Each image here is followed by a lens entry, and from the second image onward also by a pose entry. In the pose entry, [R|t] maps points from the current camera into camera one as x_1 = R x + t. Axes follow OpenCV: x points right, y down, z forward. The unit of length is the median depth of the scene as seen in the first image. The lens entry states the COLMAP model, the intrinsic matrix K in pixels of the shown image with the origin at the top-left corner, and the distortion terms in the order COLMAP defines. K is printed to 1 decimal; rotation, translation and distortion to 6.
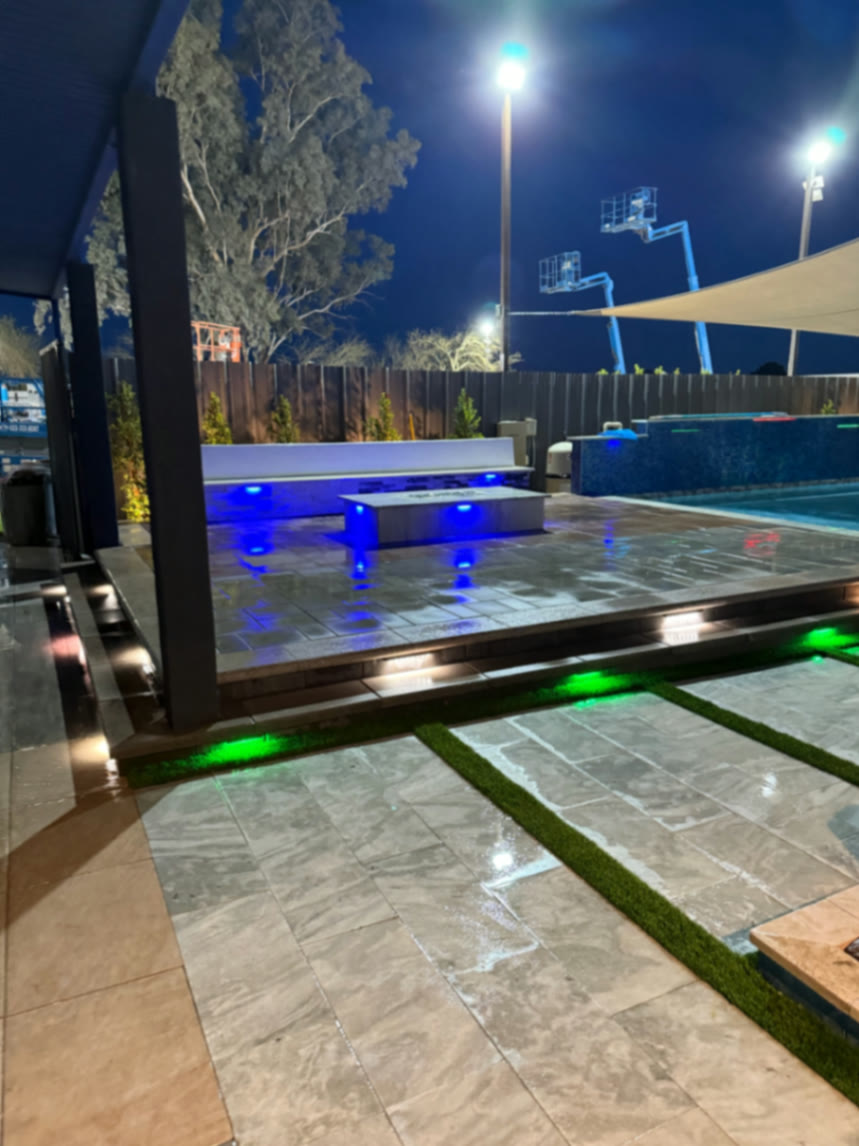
lens RADIAL K [[819.1, 0, 431.0], [0, 819.1, 566.8], [0, 0, 1]] dist [0.084657, -0.103446]
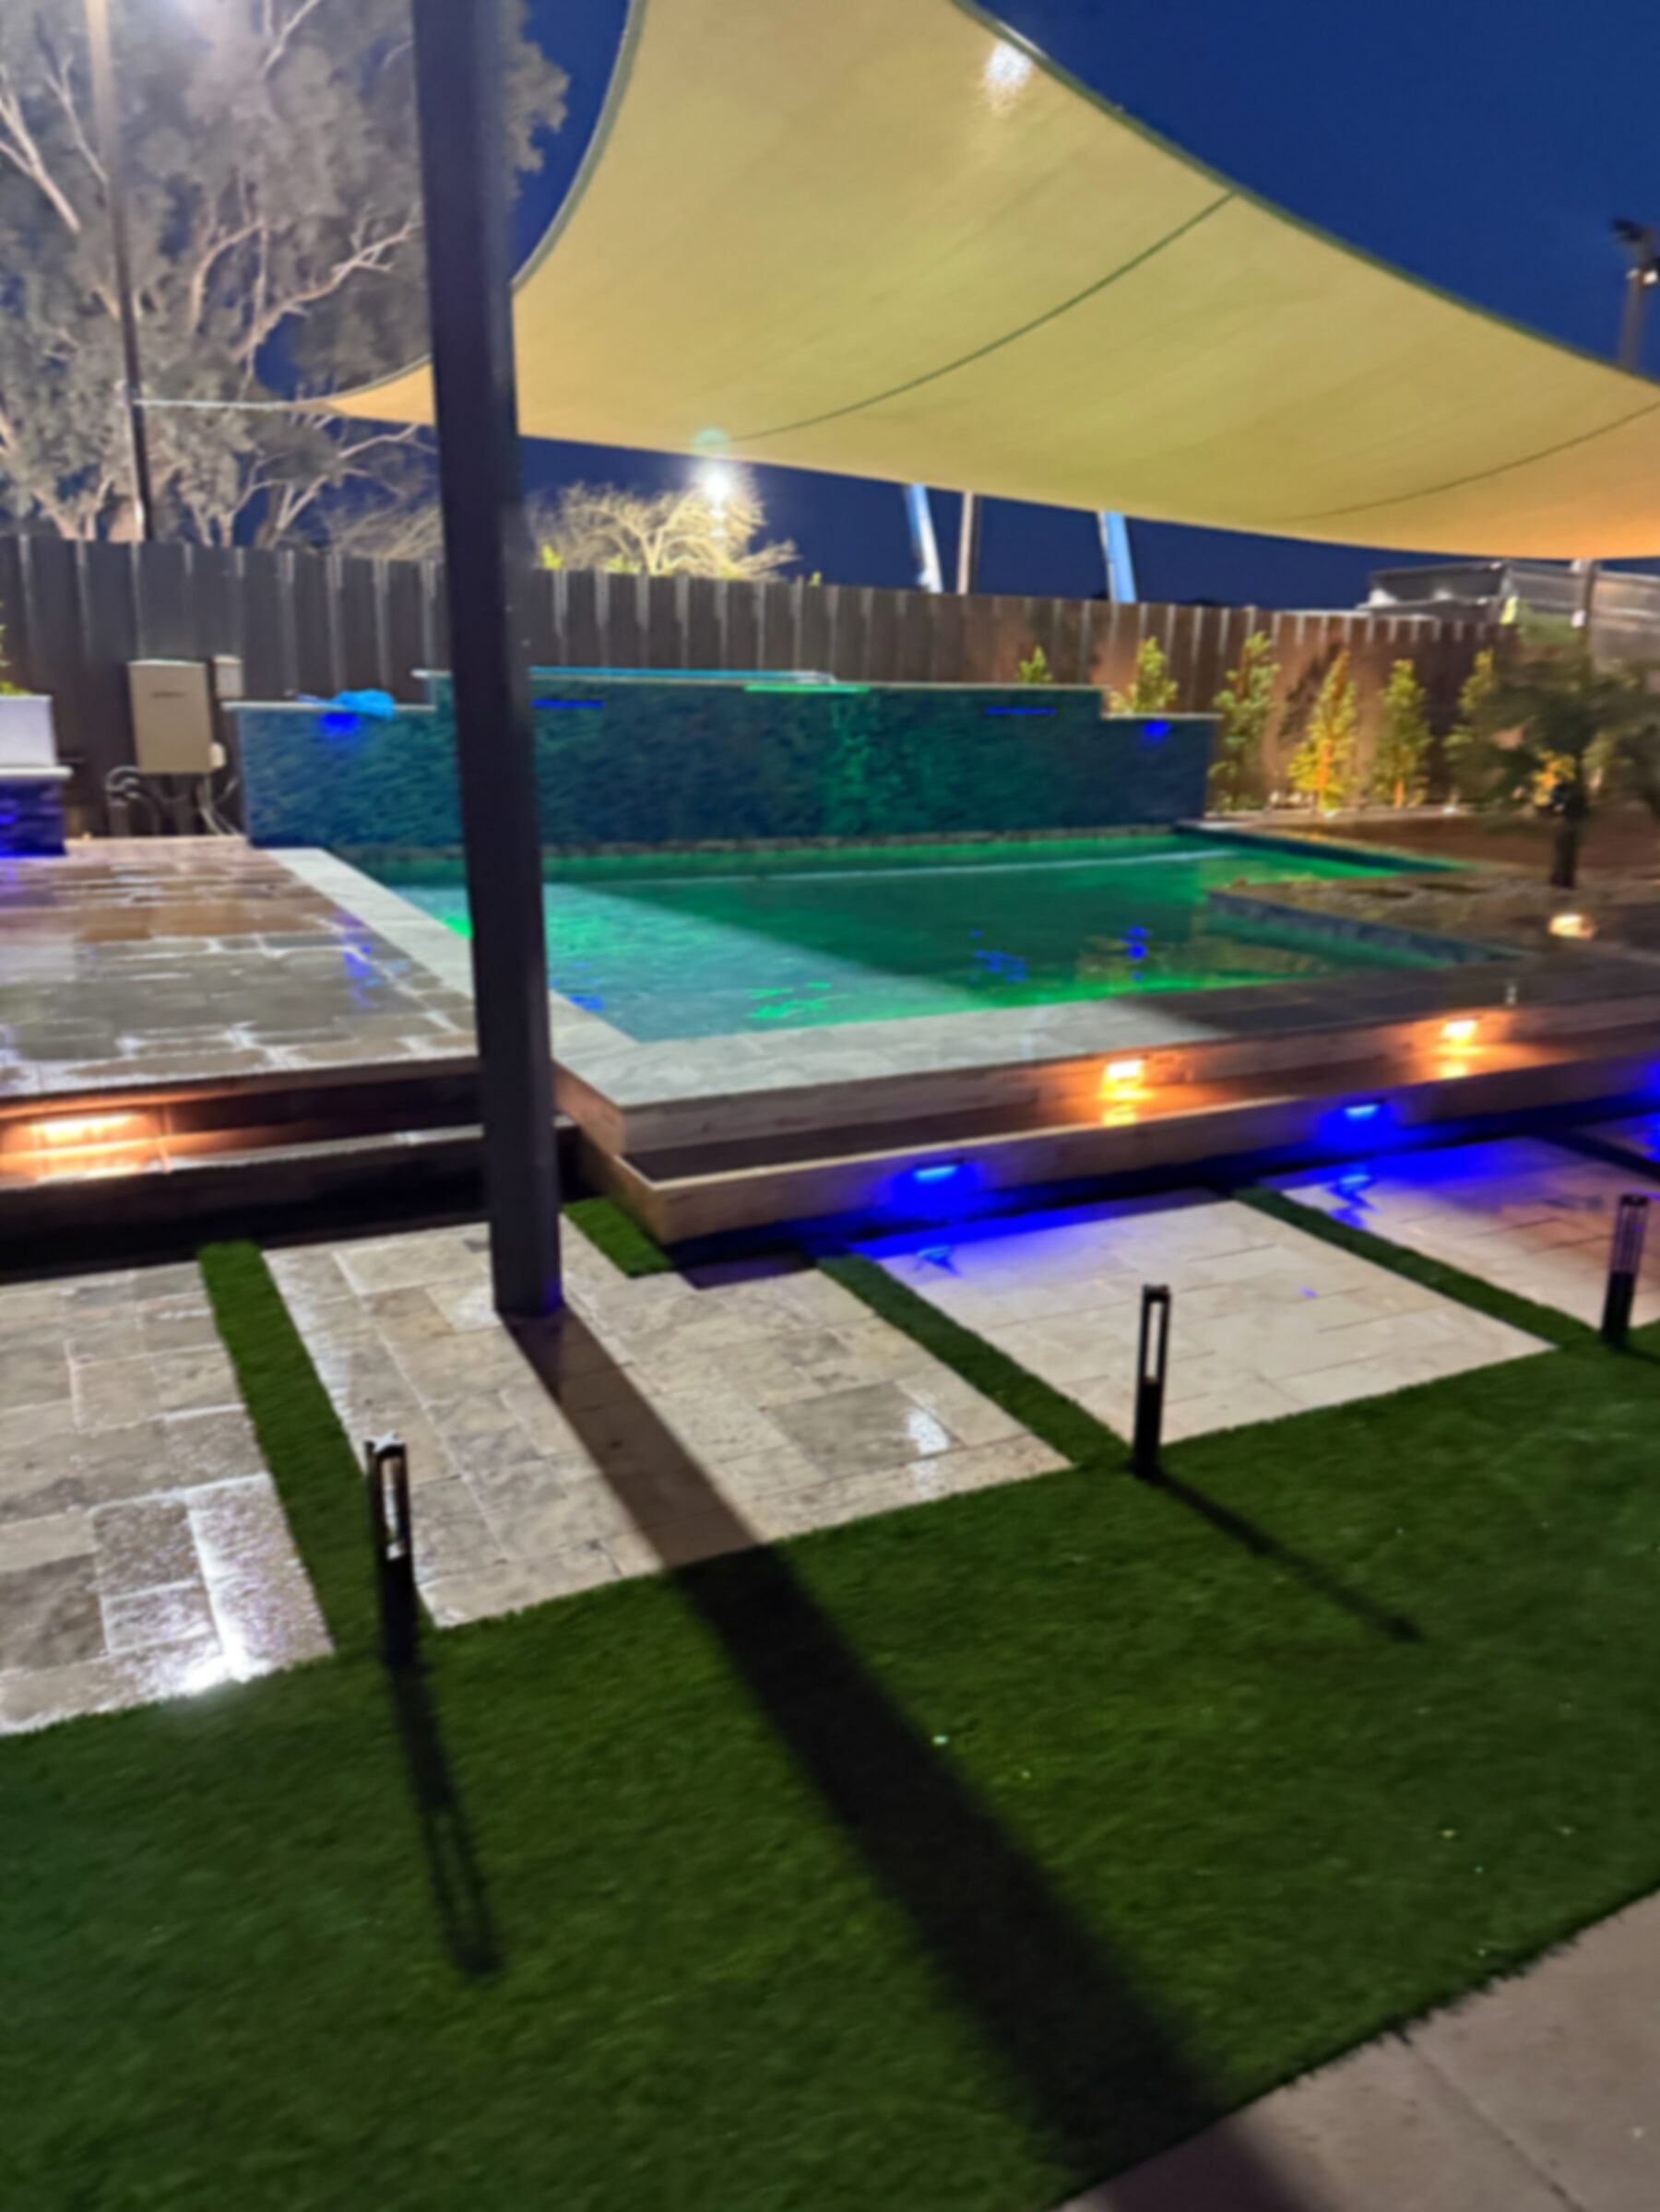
lens RADIAL K [[1581.1, 0, 798.7], [0, 1581.1, 1104.4], [0, 0, 1]] dist [0.084657, -0.103446]
pose [[0.999356, 0.035417, -0.005834, 0.137263], [-0.034826, 0.996076, 0.081364, -0.009005], [0.008693, -0.081108, 0.996667, 0.048862]]
